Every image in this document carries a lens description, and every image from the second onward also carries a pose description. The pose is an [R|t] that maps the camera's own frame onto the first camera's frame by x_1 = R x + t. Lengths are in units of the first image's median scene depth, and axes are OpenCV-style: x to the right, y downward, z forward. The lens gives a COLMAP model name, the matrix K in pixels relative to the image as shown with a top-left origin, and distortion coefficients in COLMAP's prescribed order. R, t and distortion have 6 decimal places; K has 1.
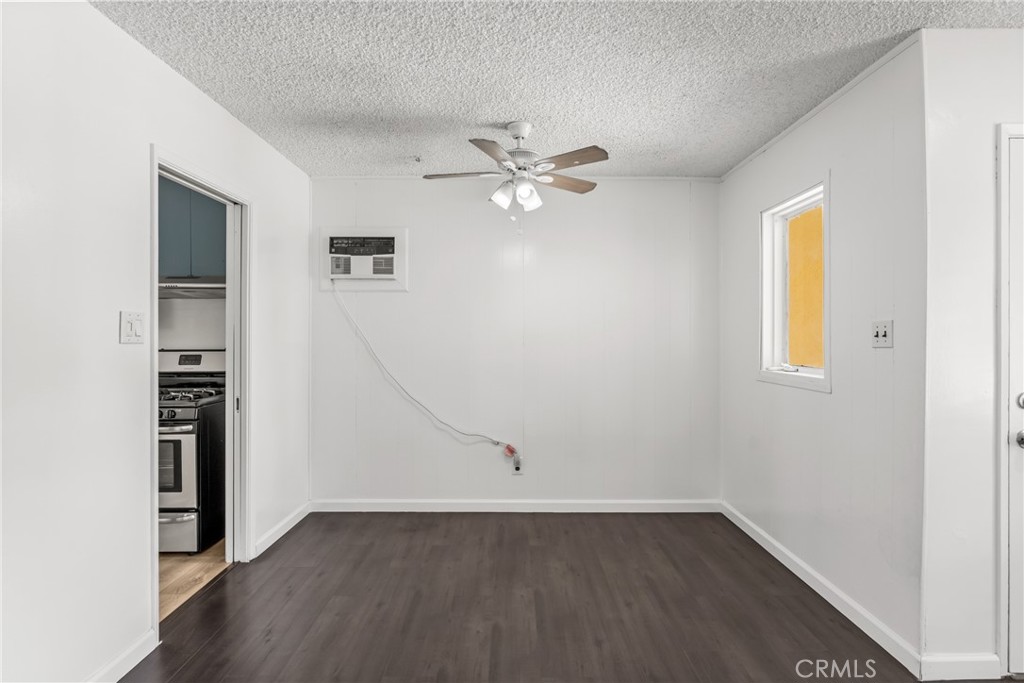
lens RADIAL K [[517.9, 0, 510.8], [0, 517.9, 338.2], [0, 0, 1]] dist [-0.002629, -0.001042]
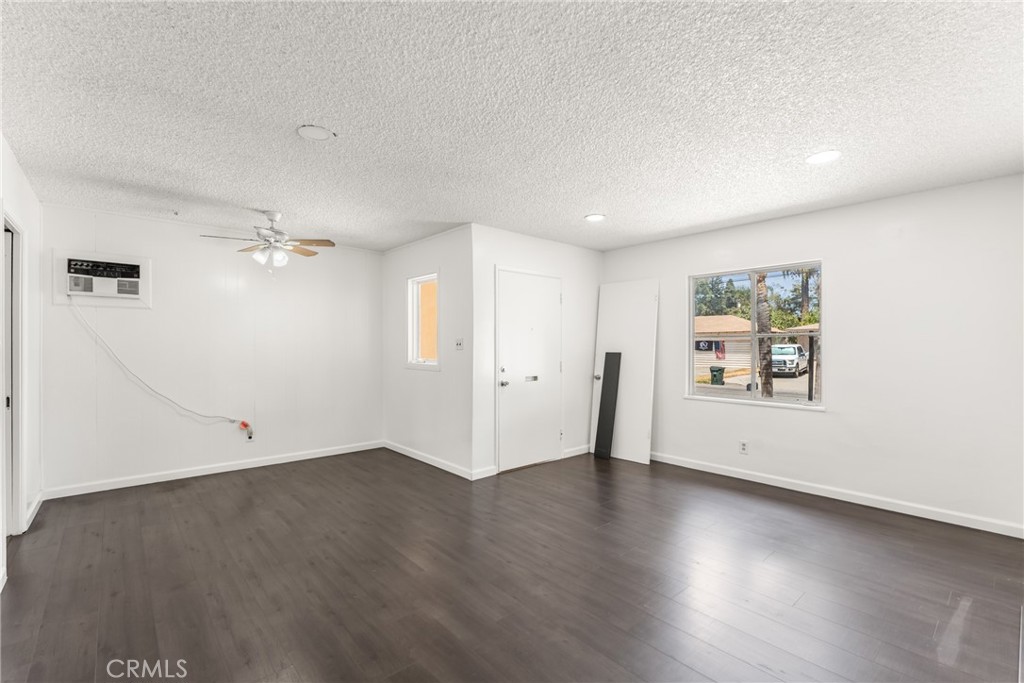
lens RADIAL K [[446.6, 0, 511.0], [0, 446.6, 344.2], [0, 0, 1]] dist [0.000606, 0.000137]
pose [[0.748800, 0.001287, 0.662794, -0.289821], [0.001223, 0.999994, -0.003324, 0.000166], [-0.662794, 0.003299, 0.748794, -0.435131]]
